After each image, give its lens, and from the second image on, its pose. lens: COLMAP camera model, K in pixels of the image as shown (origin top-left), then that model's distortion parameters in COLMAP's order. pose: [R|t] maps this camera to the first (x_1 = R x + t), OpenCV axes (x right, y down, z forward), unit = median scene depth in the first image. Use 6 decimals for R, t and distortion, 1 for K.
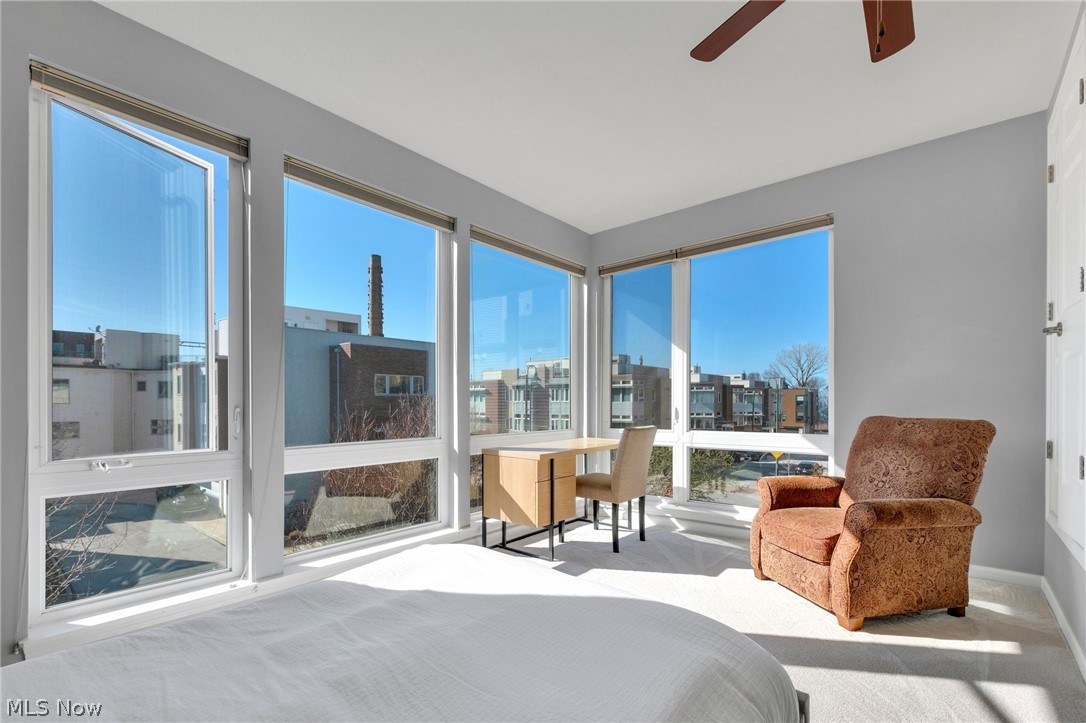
lens RADIAL K [[493.9, 0, 548.2], [0, 493.9, 403.8], [0, 0, 1]] dist [-0.000980, -0.000318]
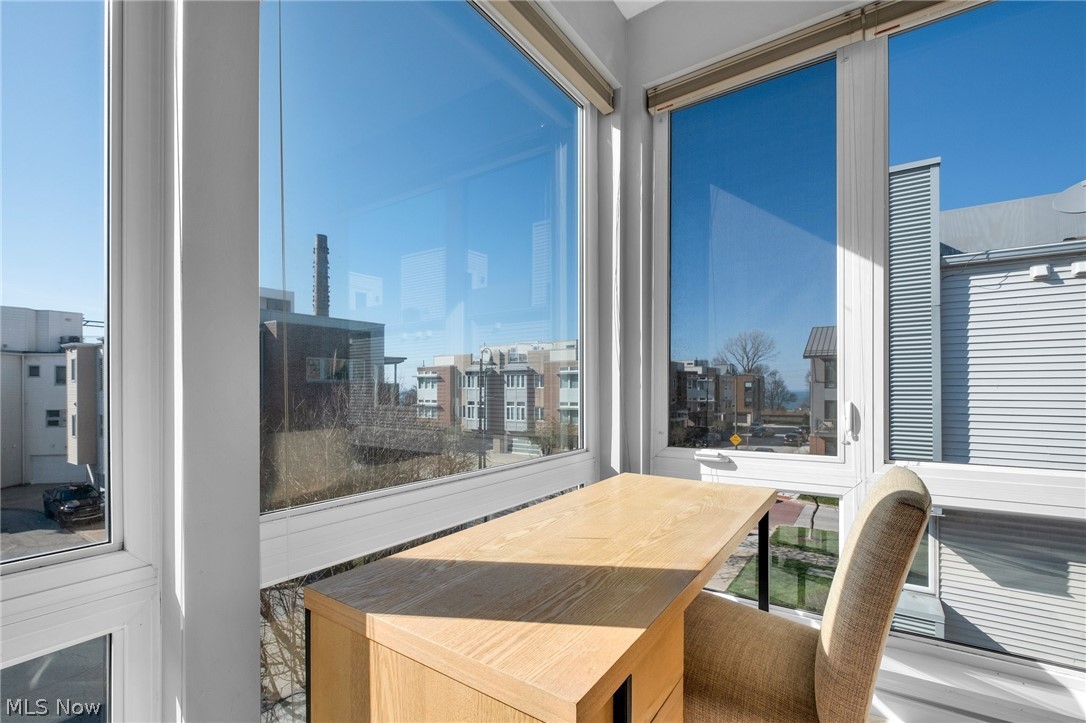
lens RADIAL K [[488.6, 0, 530.3], [0, 488.6, 388.8], [0, 0, 1]] dist [-0.000702, -0.000129]
pose [[0.998312, -0.002021, 0.058036, -0.003779], [0.002199, 0.999993, -0.002998, -0.000355], [-0.058029, 0.003120, 0.998310, 0.072316]]
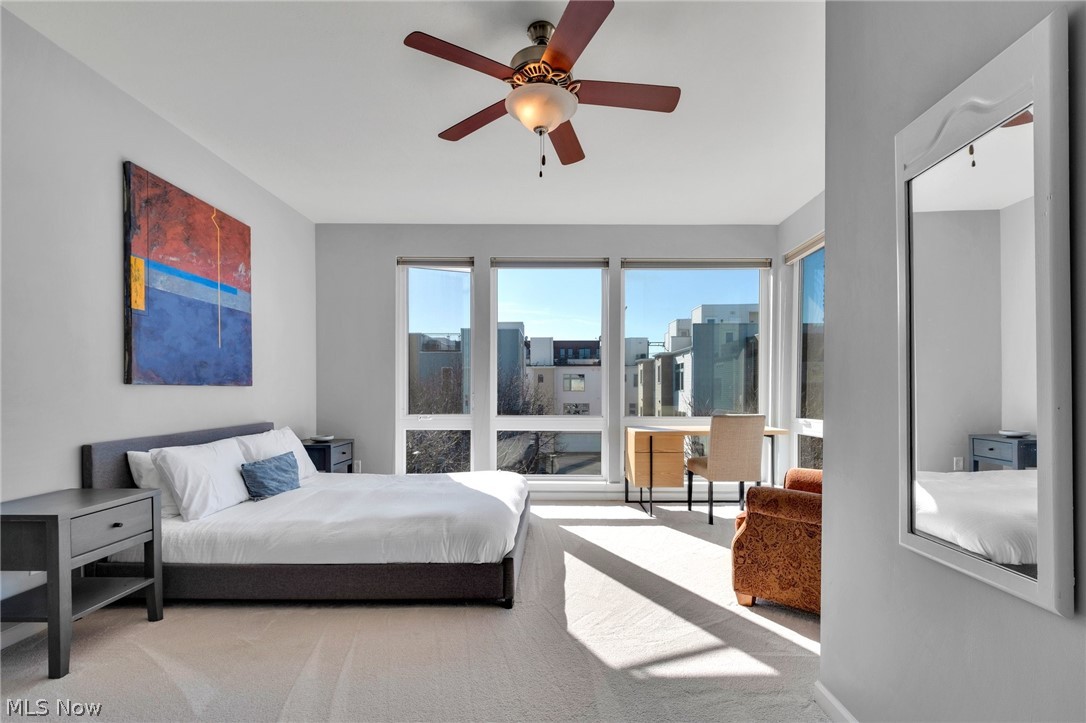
lens RADIAL K [[493.9, 0, 548.2], [0, 493.9, 403.8], [0, 0, 1]] dist [-0.000980, -0.000318]
pose [[0.623310, 0.021782, -0.781671, 0.076259], [-0.002443, 0.999661, 0.025908, -0.000326], [0.781971, -0.014239, 0.623152, 0.000224]]
